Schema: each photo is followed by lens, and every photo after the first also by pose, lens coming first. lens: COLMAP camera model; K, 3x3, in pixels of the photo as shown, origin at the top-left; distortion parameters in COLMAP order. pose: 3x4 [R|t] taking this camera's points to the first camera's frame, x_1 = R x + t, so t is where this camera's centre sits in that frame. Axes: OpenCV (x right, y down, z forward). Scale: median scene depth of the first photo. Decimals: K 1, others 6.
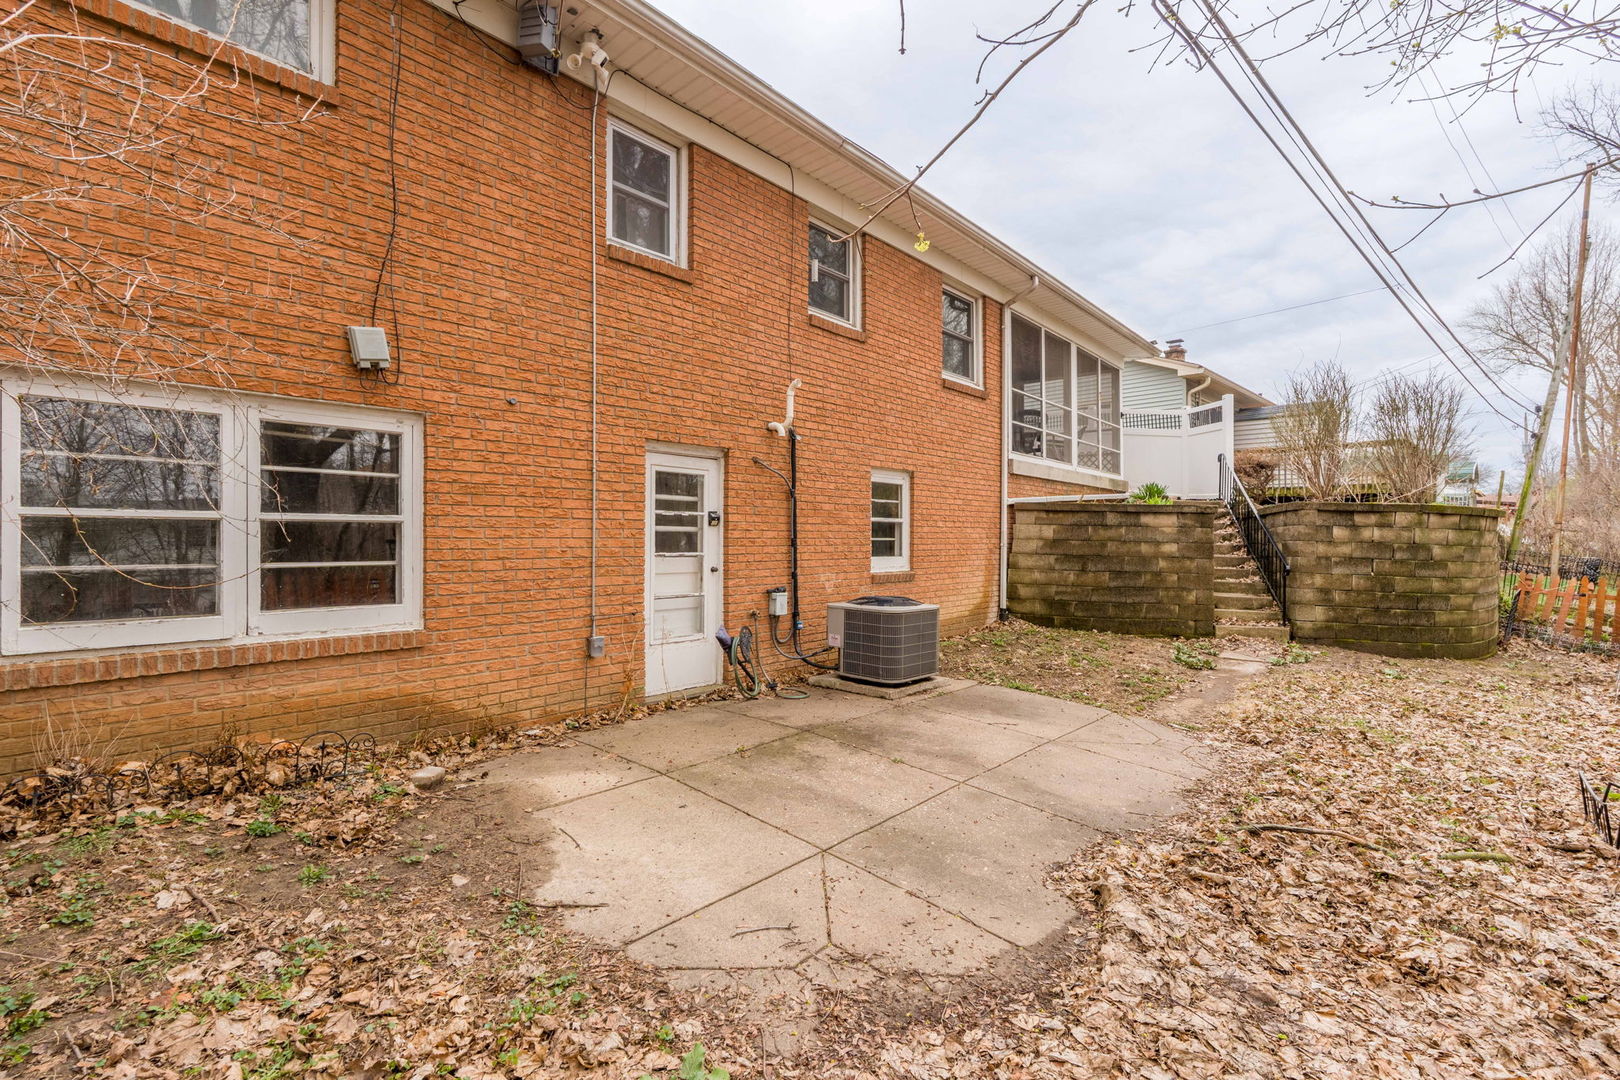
lens RADIAL K [[720.6, 0, 807.9], [0, 720.6, 536.1], [0, 0, 1]] dist [-0.001072, -0.000024]
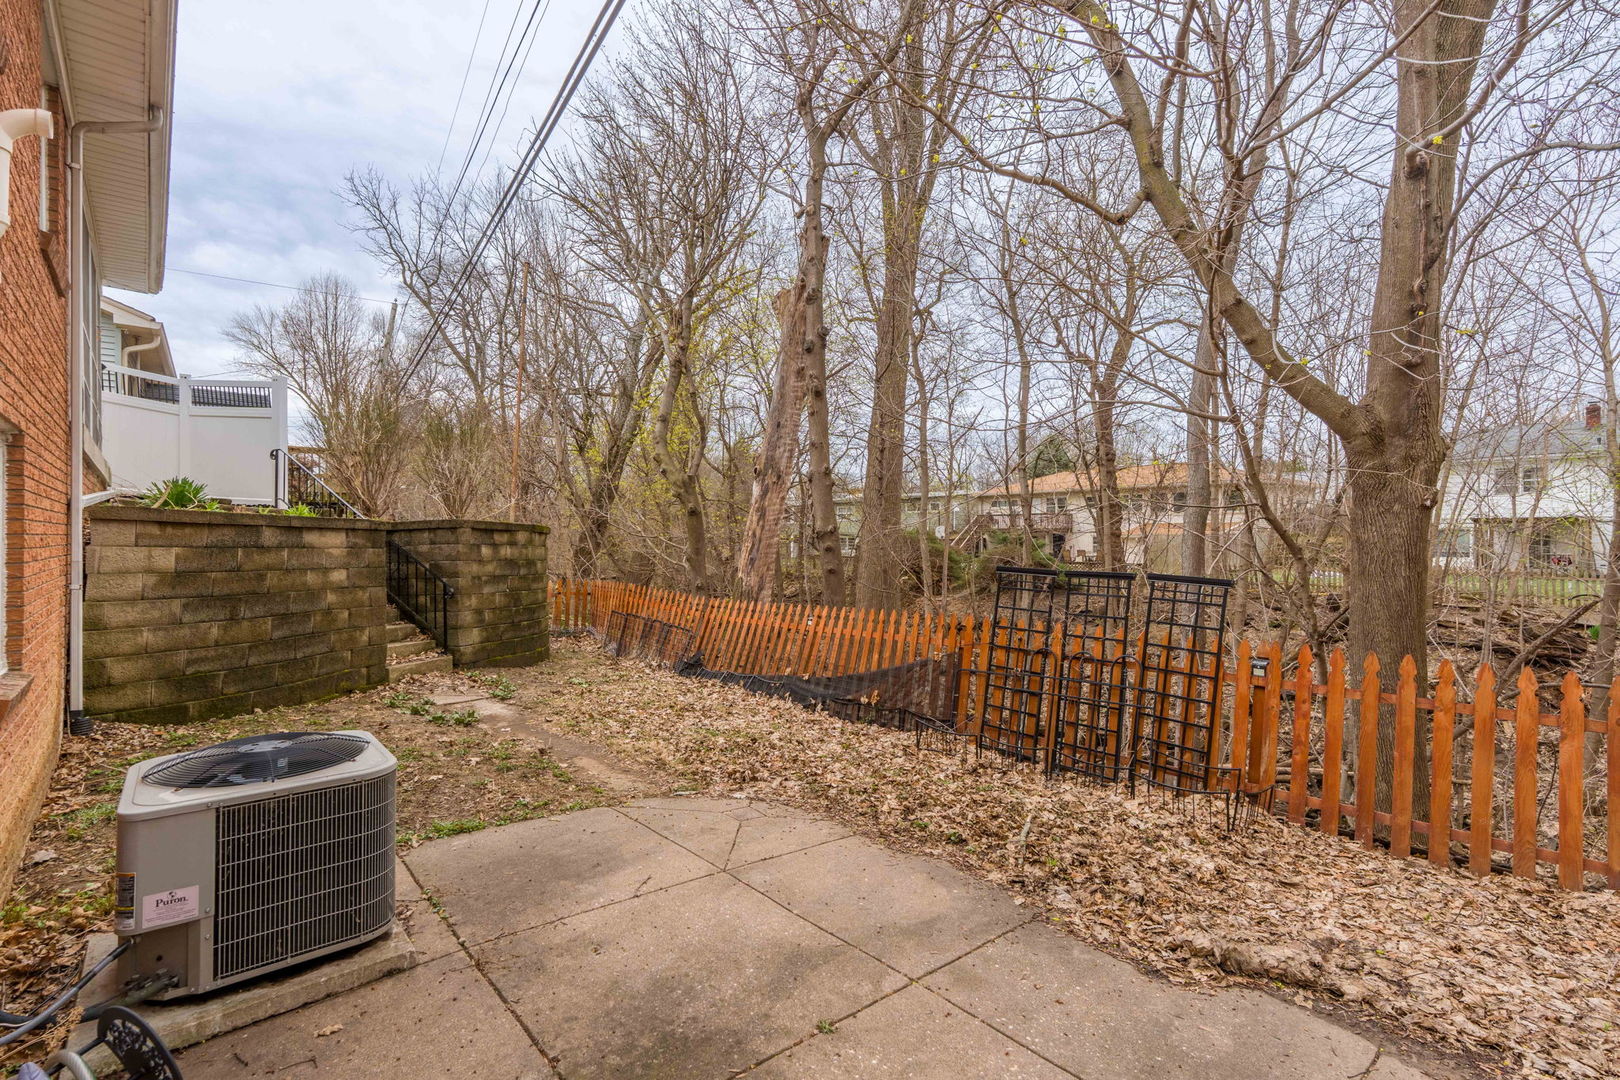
lens RADIAL K [[720.6, 0, 807.9], [0, 720.6, 536.1], [0, 0, 1]] dist [-0.001072, -0.000024]
pose [[0.116496, -0.001325, 0.993190, -0.184206], [0.001408, 0.999998, 0.001169, -0.024887], [-0.993190, 0.001262, 0.116497, 0.427140]]
